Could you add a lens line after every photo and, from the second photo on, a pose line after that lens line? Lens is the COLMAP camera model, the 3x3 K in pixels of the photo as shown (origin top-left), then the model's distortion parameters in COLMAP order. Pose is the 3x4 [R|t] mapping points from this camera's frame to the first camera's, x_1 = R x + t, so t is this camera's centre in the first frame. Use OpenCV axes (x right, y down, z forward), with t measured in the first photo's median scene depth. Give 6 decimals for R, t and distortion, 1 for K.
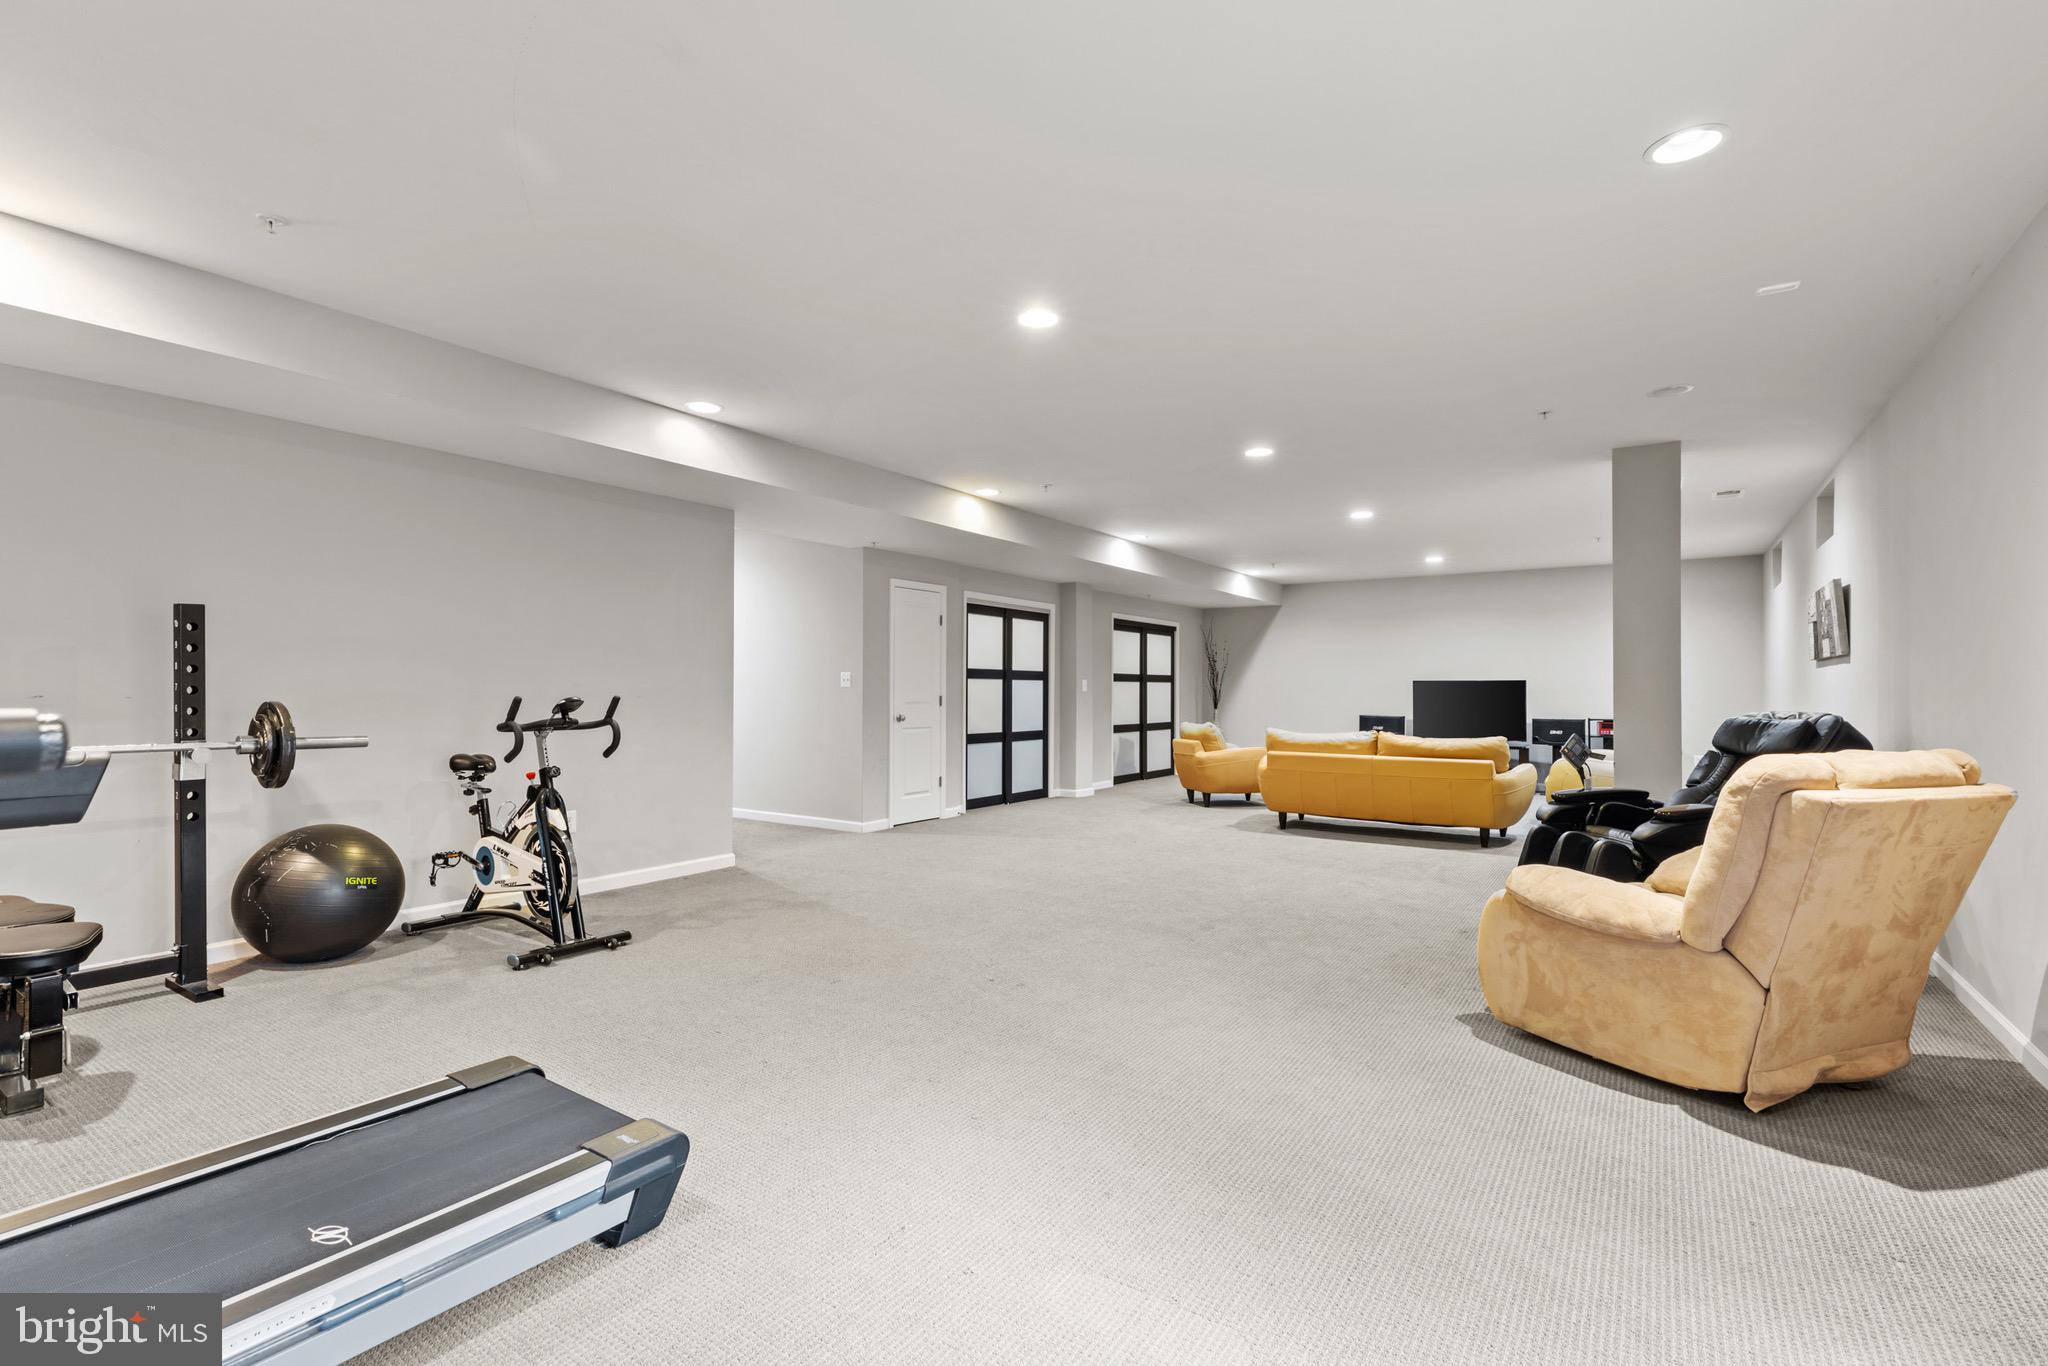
lens RADIAL K [[927.6, 0, 1027.4], [0, 927.6, 698.8], [0, 0, 1]] dist [0.002719, 0.000349]
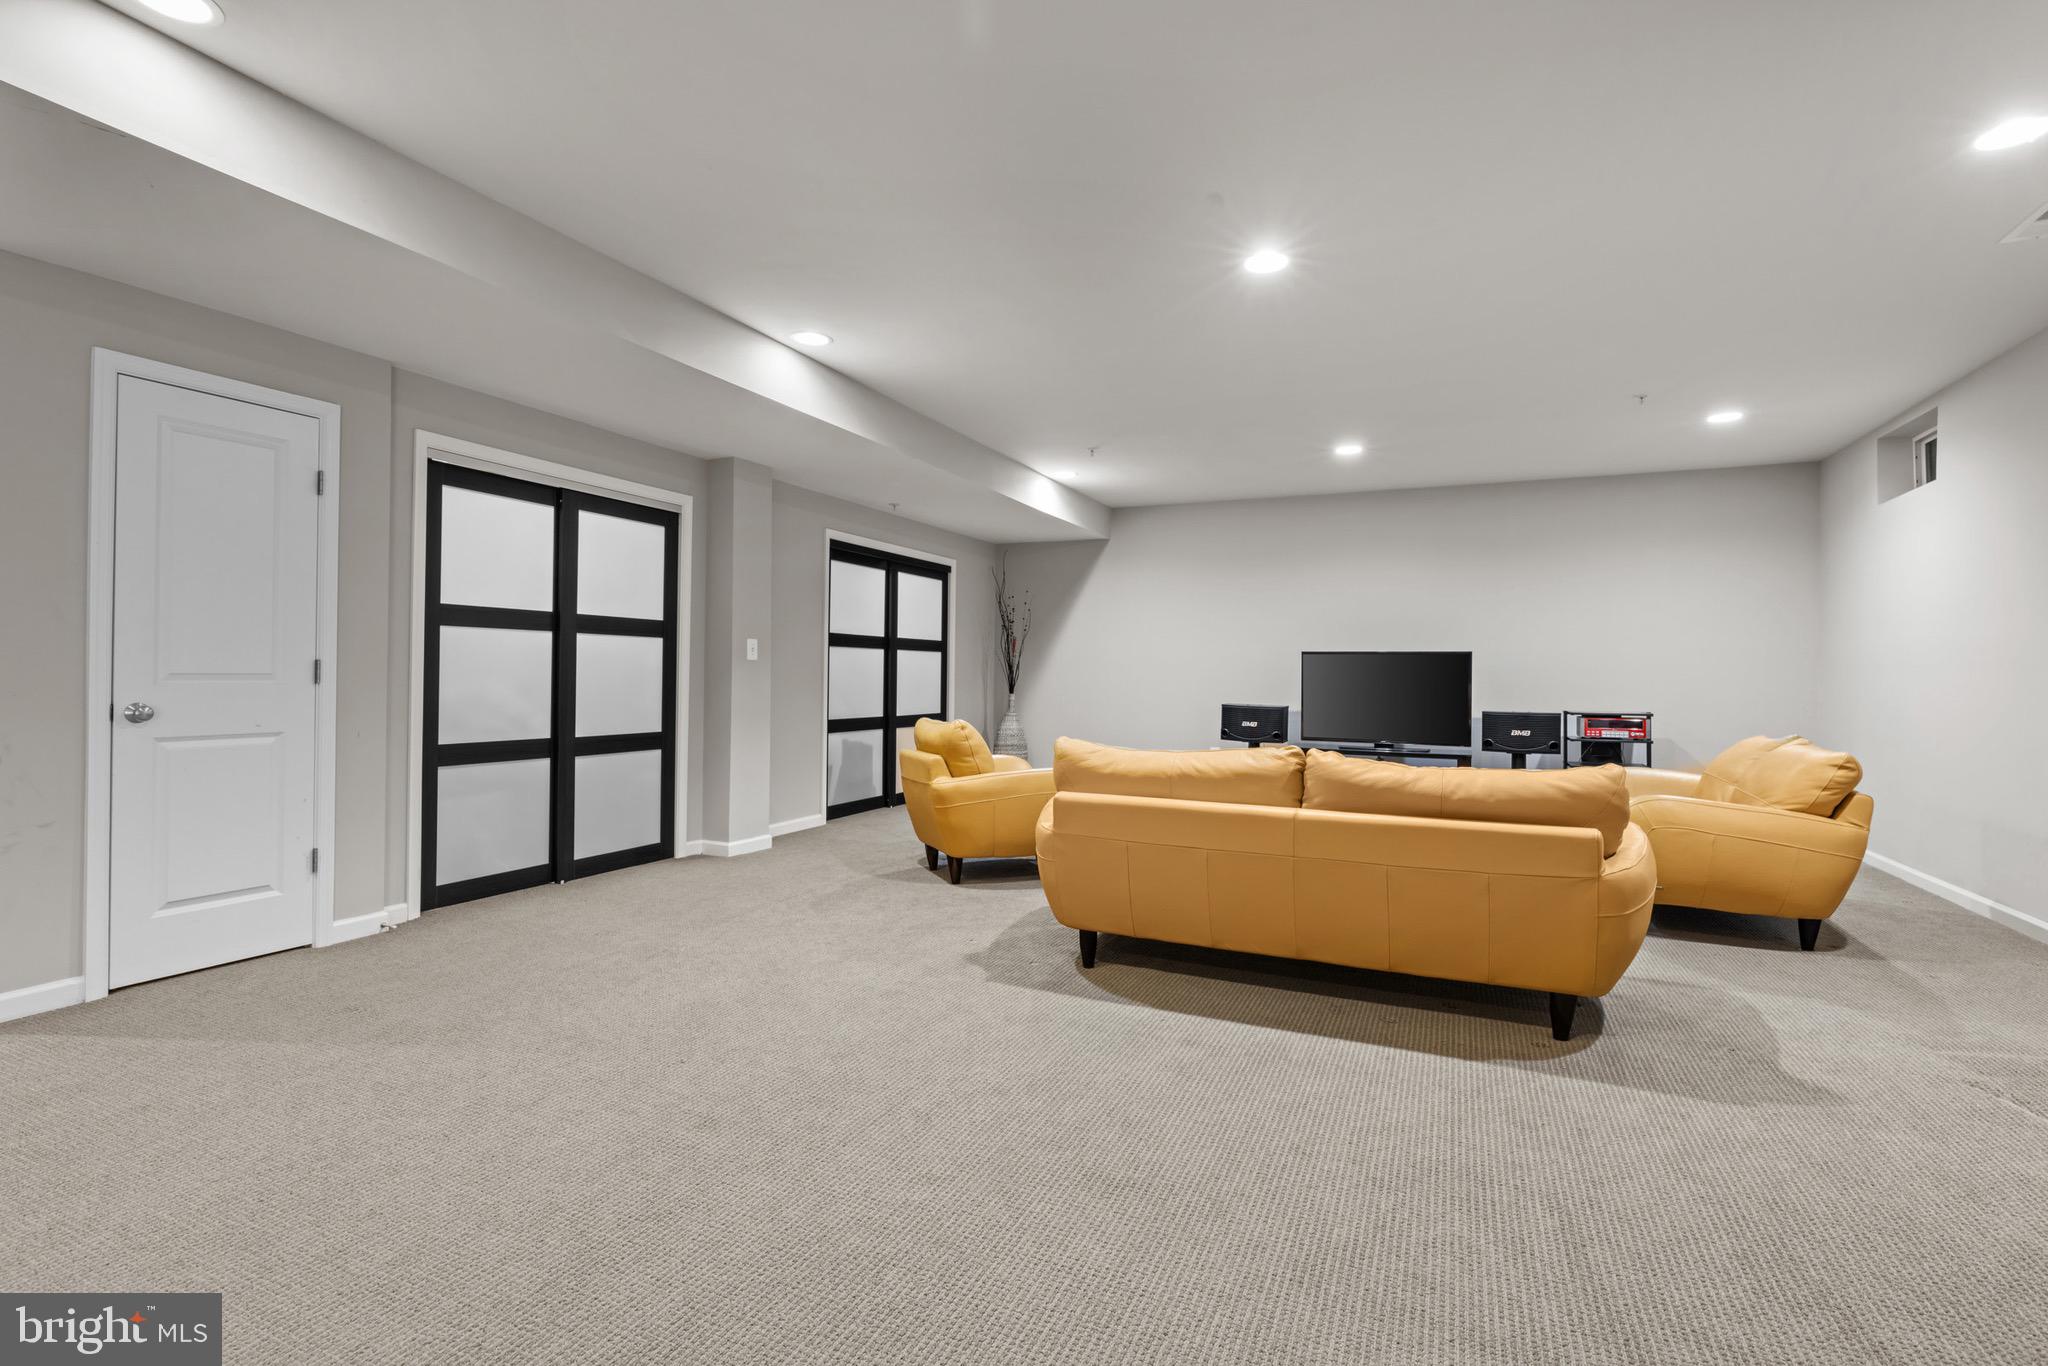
lens RADIAL K [[954.2, 0, 1018.7], [0, 954.2, 678.9], [0, 0, 1]] dist [-0.000647, 0.000031]
pose [[0.987078, 0.008220, 0.160029, 0.128803], [-0.007766, 0.999964, -0.003464, 0.004019], [-0.160051, 0.002176, 0.987106, 0.425330]]
